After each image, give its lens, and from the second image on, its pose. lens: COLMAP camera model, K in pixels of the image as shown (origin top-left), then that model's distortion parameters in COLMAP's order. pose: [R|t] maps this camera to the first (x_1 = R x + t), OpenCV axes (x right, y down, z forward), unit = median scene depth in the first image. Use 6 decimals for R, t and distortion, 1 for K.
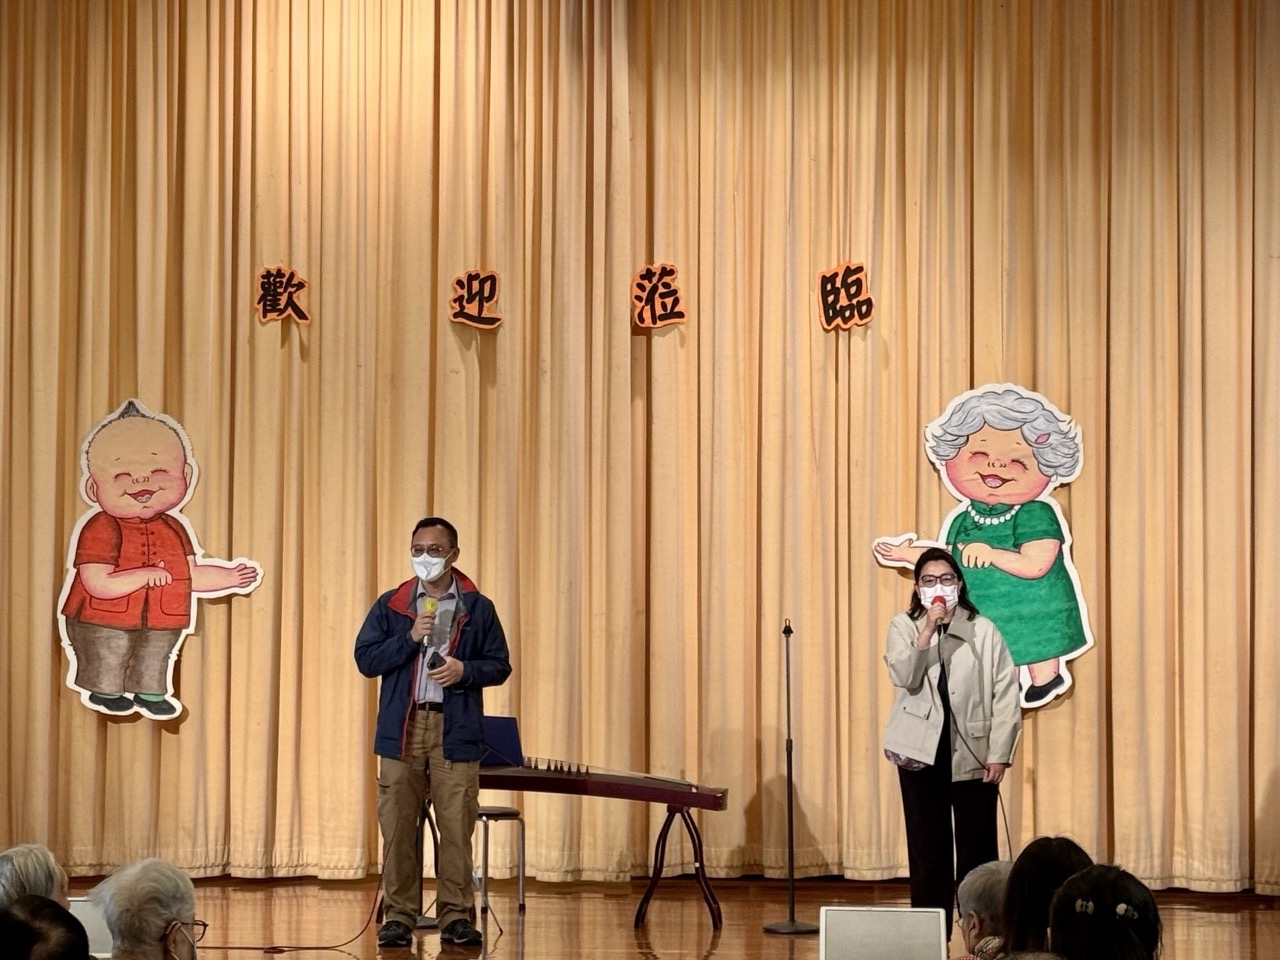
lens RADIAL K [[2867.6, 0, 639.8], [0, 2867.6, 481.0], [0, 0, 1]] dist [0.094575, 0.000000]
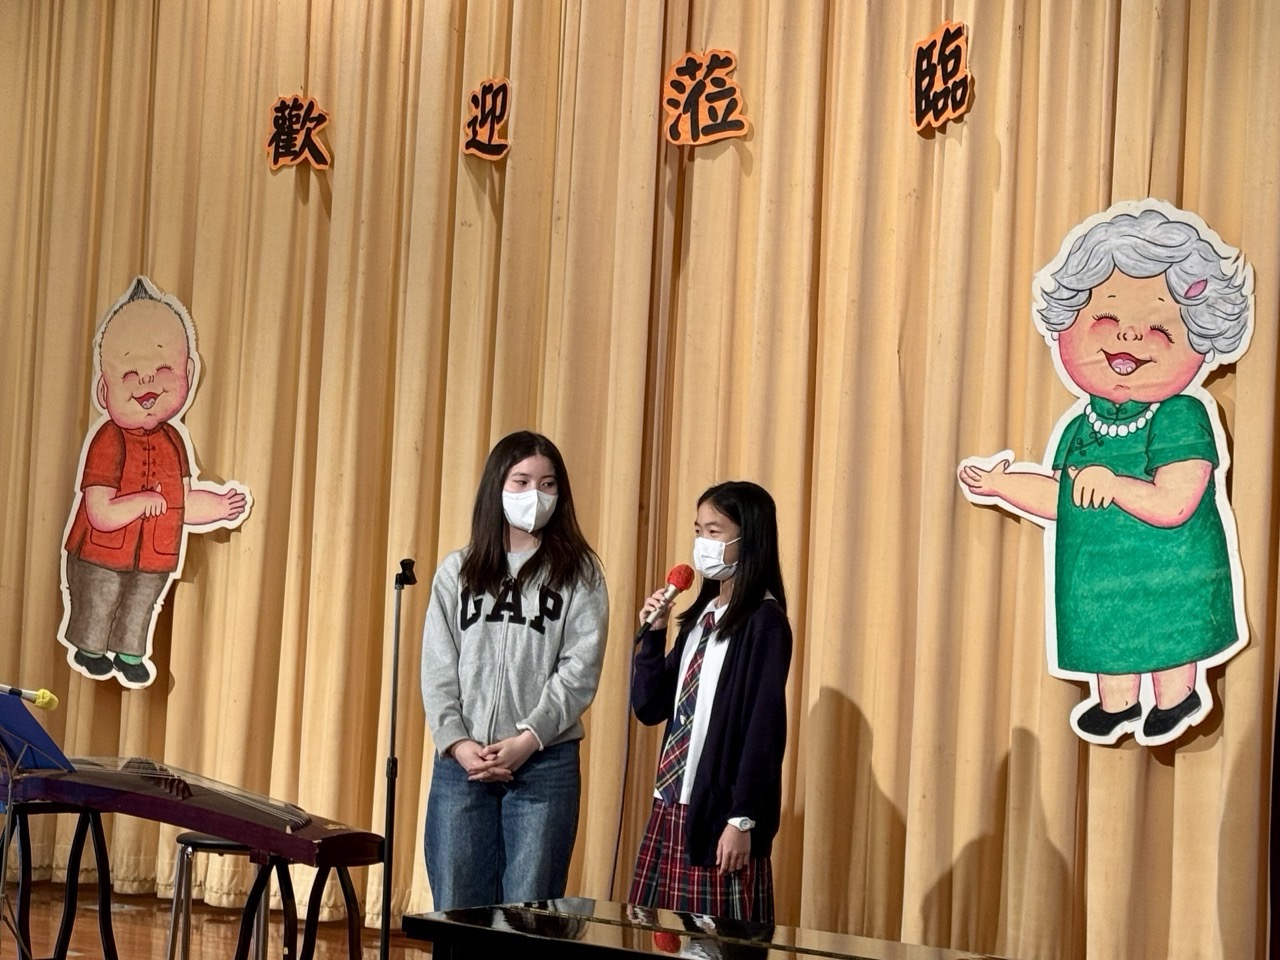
lens RADIAL K [[2702.1, 0, 640.2], [0, 2702.1, 478.6], [0, 0, 1]] dist [0.110709, 0.000000]
pose [[0.830382, 0.010789, -0.557090, 0.349218], [-0.016643, 0.999847, -0.005445, 0.028309], [0.556946, 0.013793, 0.830434, 0.467946]]
